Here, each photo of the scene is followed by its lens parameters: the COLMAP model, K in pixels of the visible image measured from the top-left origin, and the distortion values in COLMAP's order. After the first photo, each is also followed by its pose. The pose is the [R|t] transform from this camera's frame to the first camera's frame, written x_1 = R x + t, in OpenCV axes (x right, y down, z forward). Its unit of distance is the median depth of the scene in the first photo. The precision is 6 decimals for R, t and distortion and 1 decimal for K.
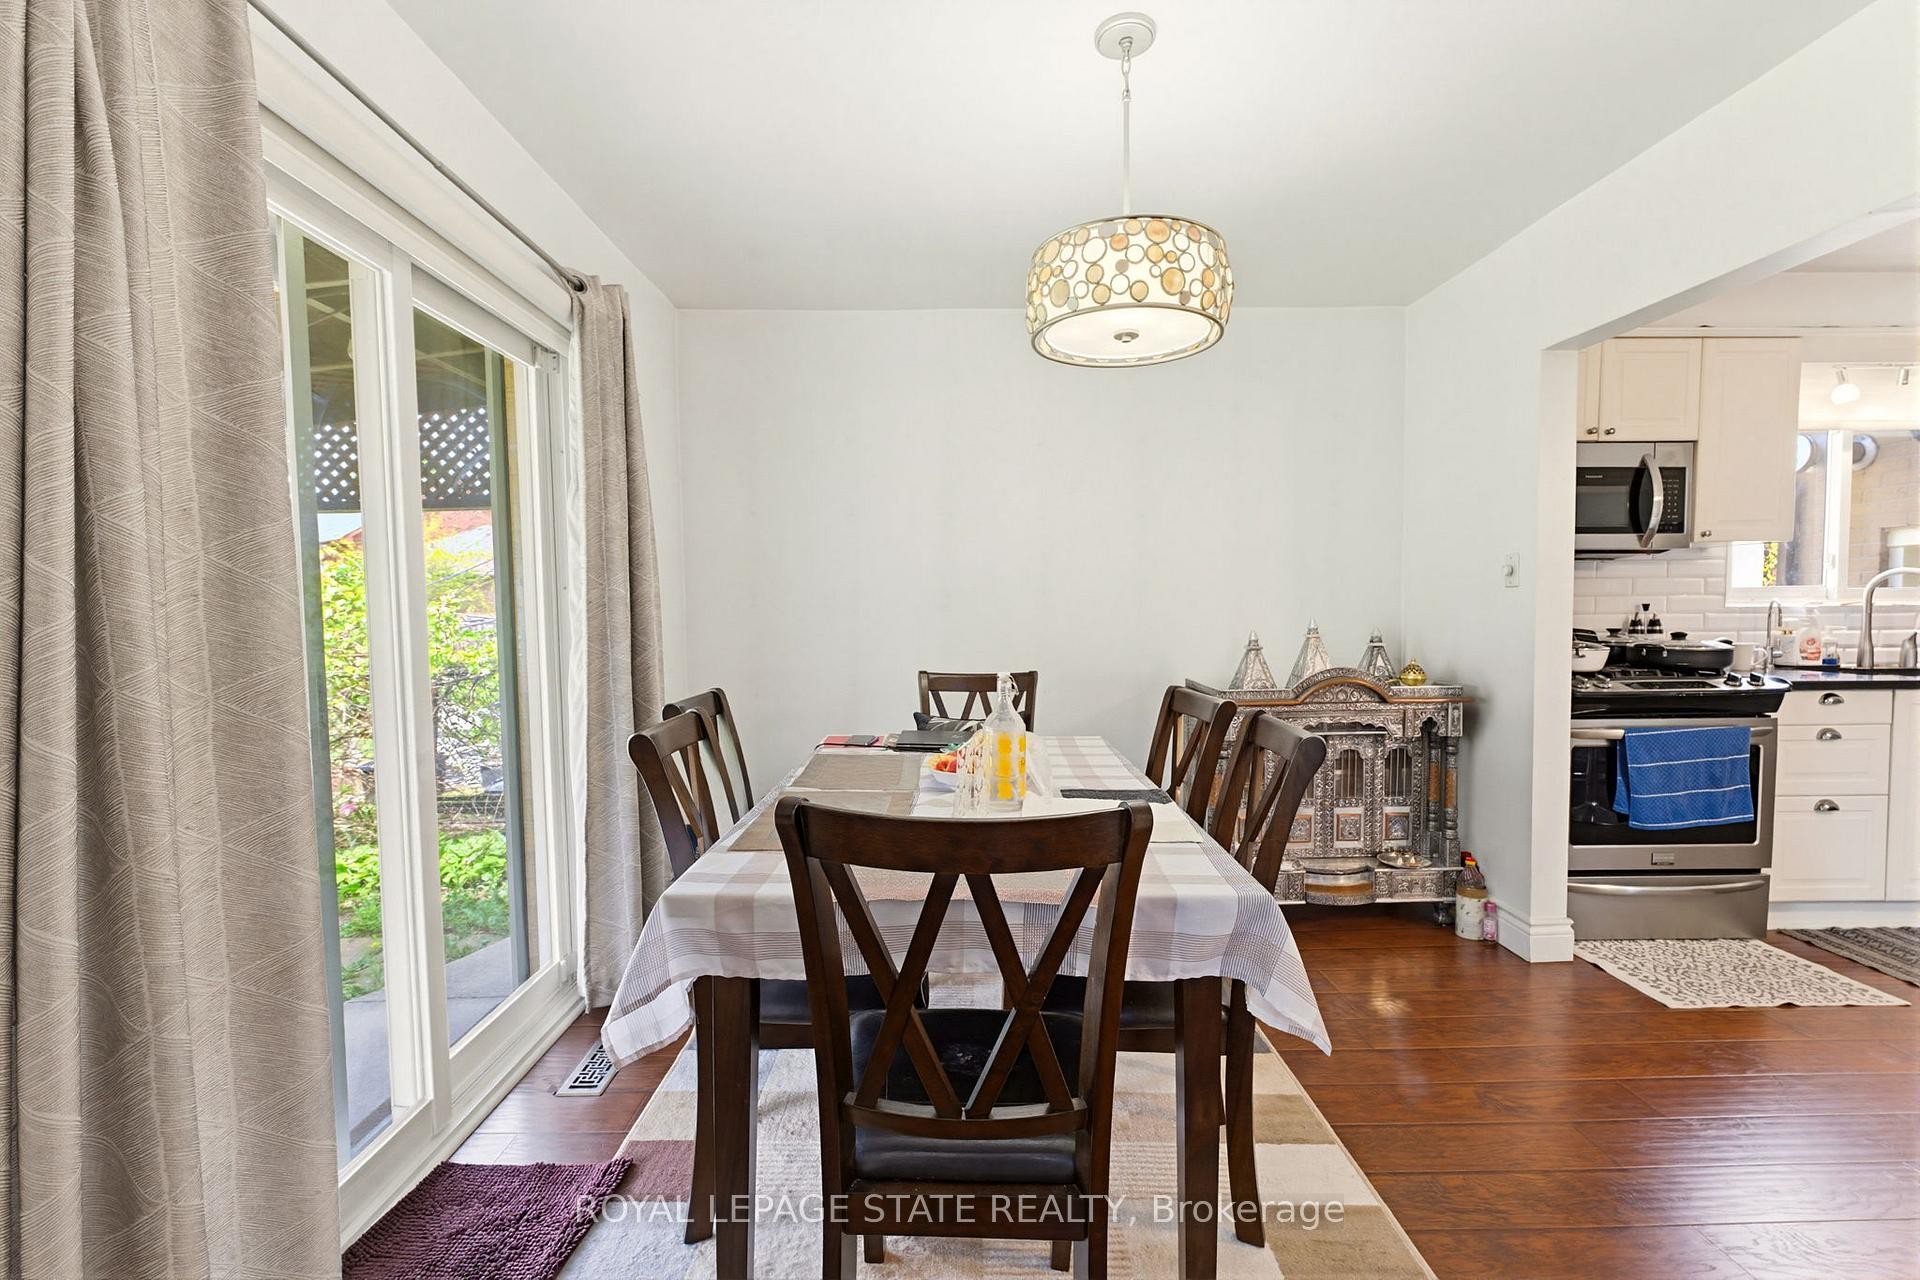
lens RADIAL K [[784.2, 0, 1002.9], [0, 784.2, 650.3], [0, 0, 1]] dist [-0.000838, 0.000080]
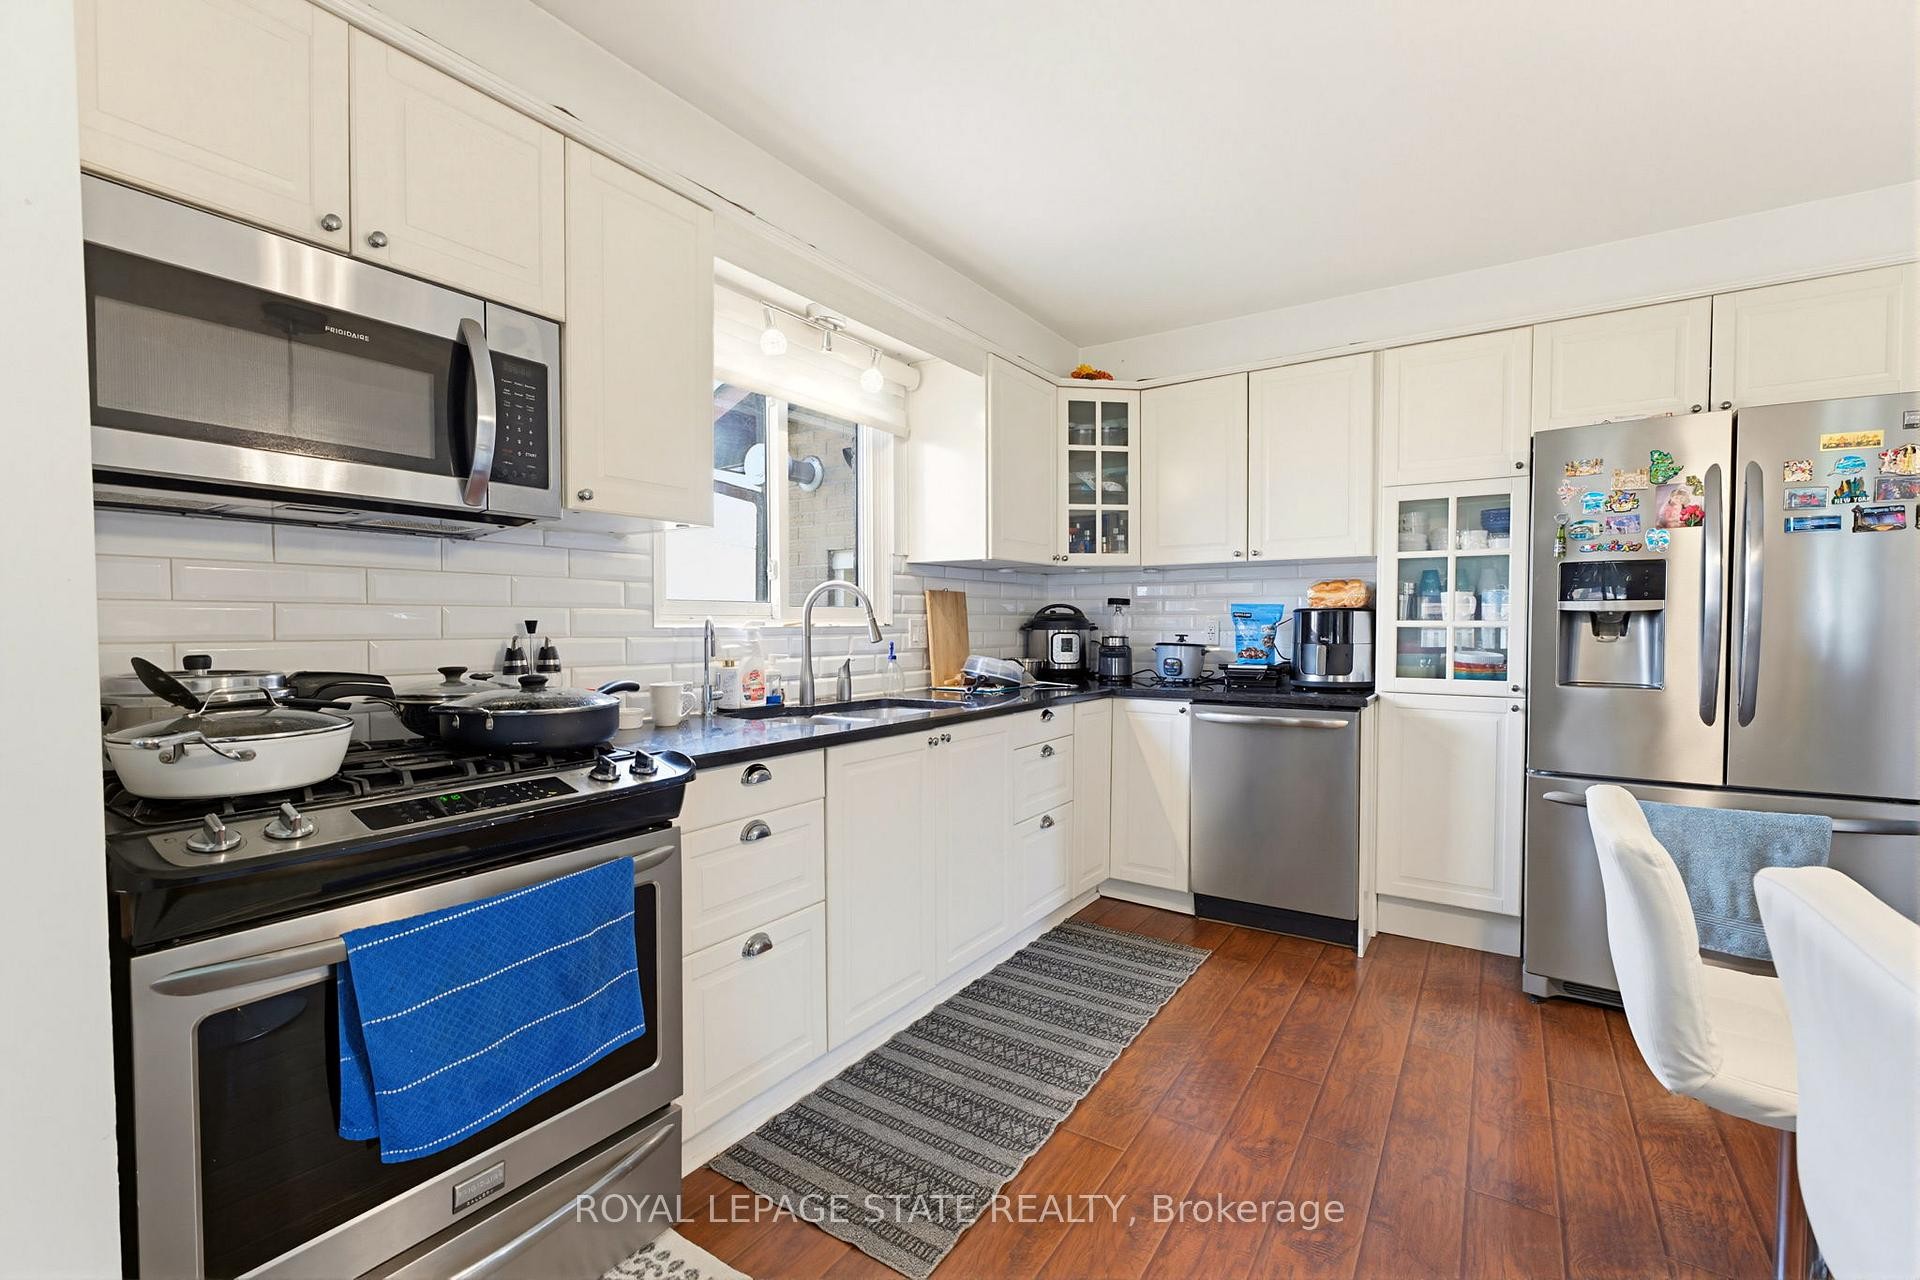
lens RADIAL K [[827.0, 0, 962.0], [0, 827.0, 645.4], [0, 0, 1]] dist [-0.002973, -0.000113]
pose [[0.554420, -0.011379, 0.832159, 0.562981], [0.036389, 0.999282, -0.010579, -0.026894], [-0.831441, 0.036147, 0.554436, 0.462571]]
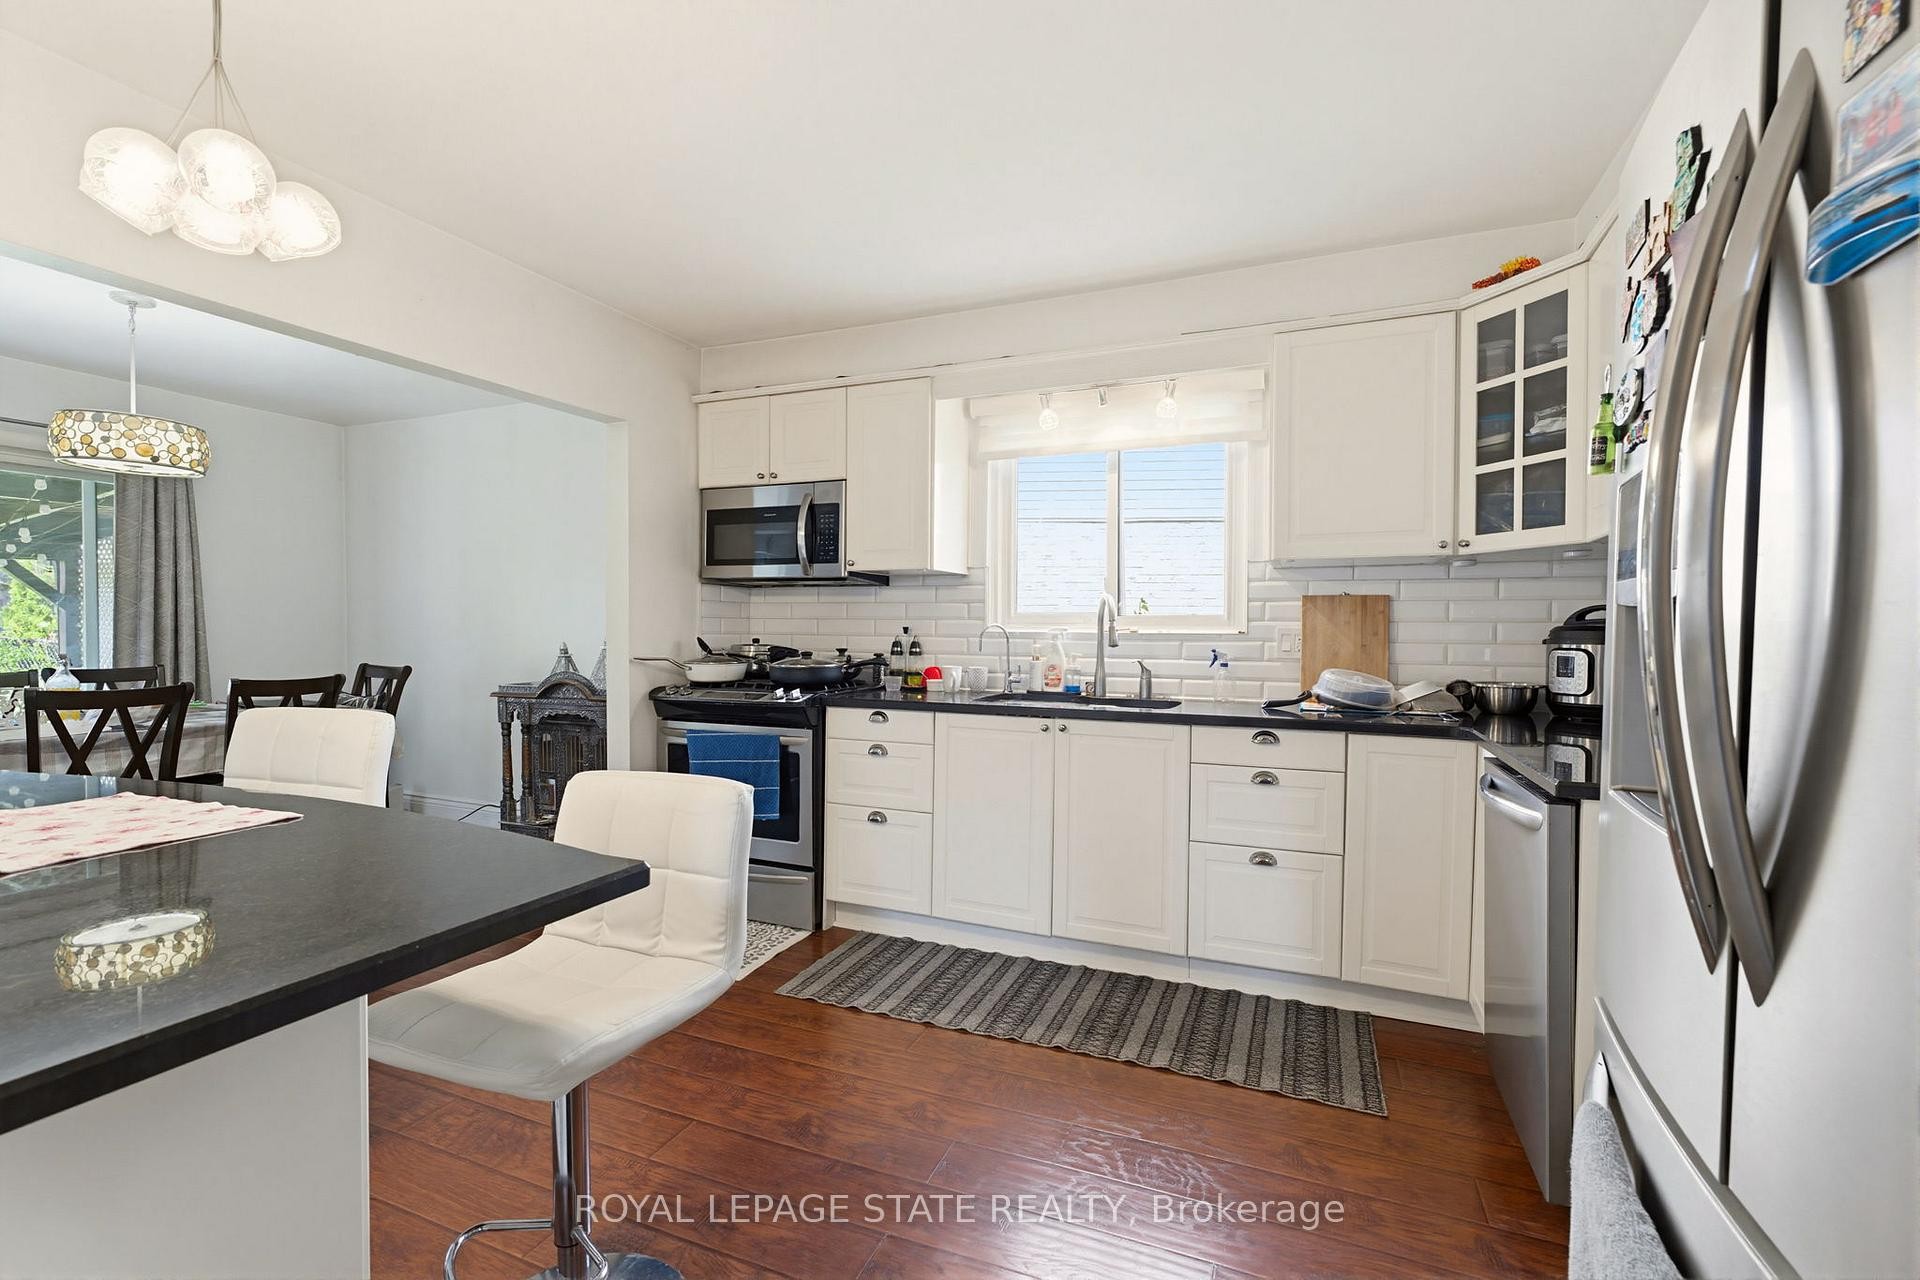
lens RADIAL K [[827.0, 0, 962.0], [0, 827.0, 645.4], [0, 0, 1]] dist [-0.002973, -0.000113]
pose [[0.923595, 0.026694, -0.382439, 1.504740], [-0.038048, 0.999030, -0.022155, -0.014262], [0.381477, 0.035014, 0.923715, -0.005360]]
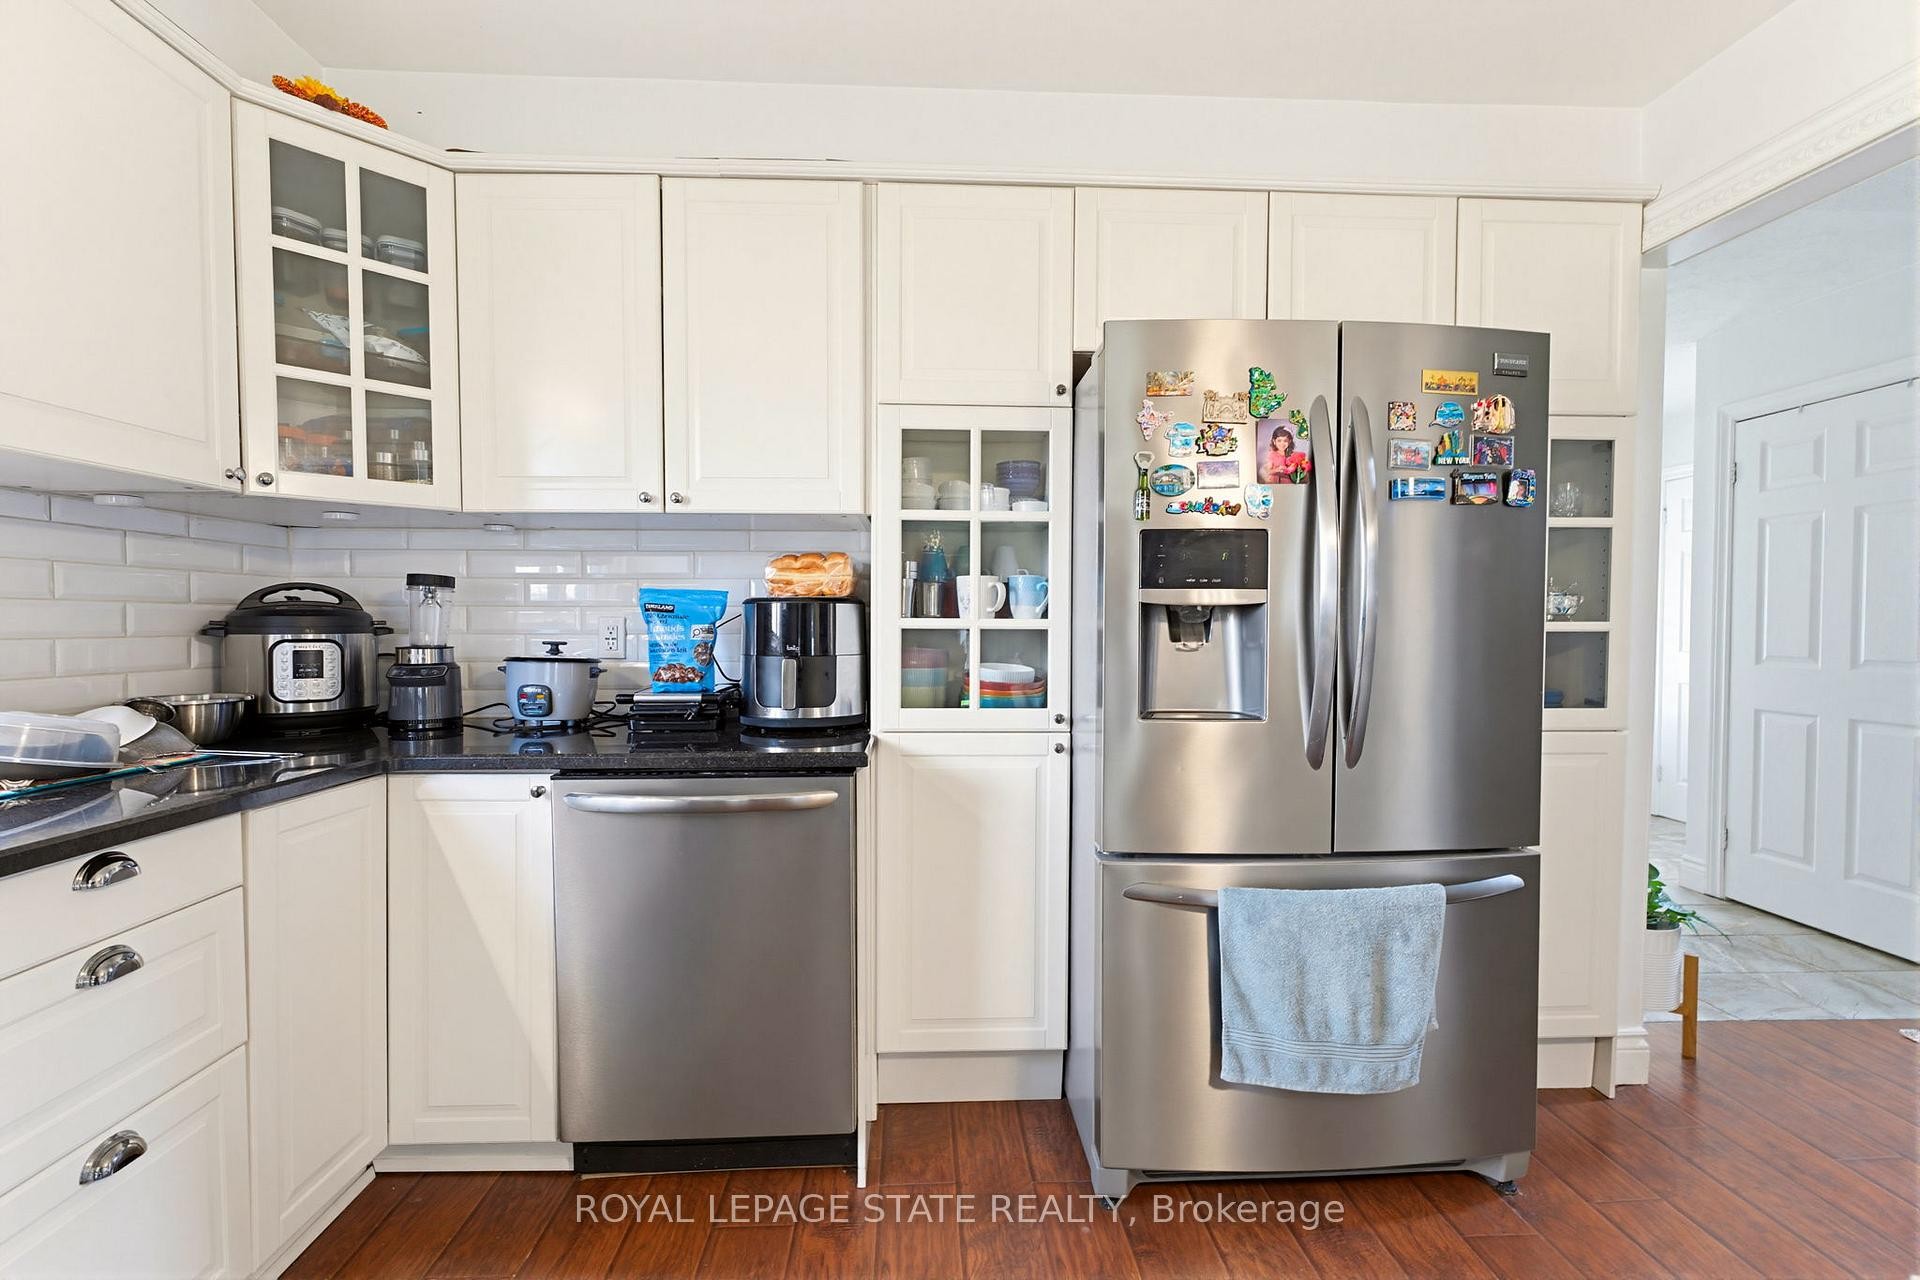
lens RADIAL K [[827.0, 0, 962.0], [0, 827.0, 645.4], [0, 0, 1]] dist [-0.002973, -0.000113]
pose [[-0.052562, -0.014222, 0.998516, 1.076713], [0.048690, 0.998673, 0.016787, -0.036430], [-0.997430, 0.049500, -0.051800, 0.570492]]
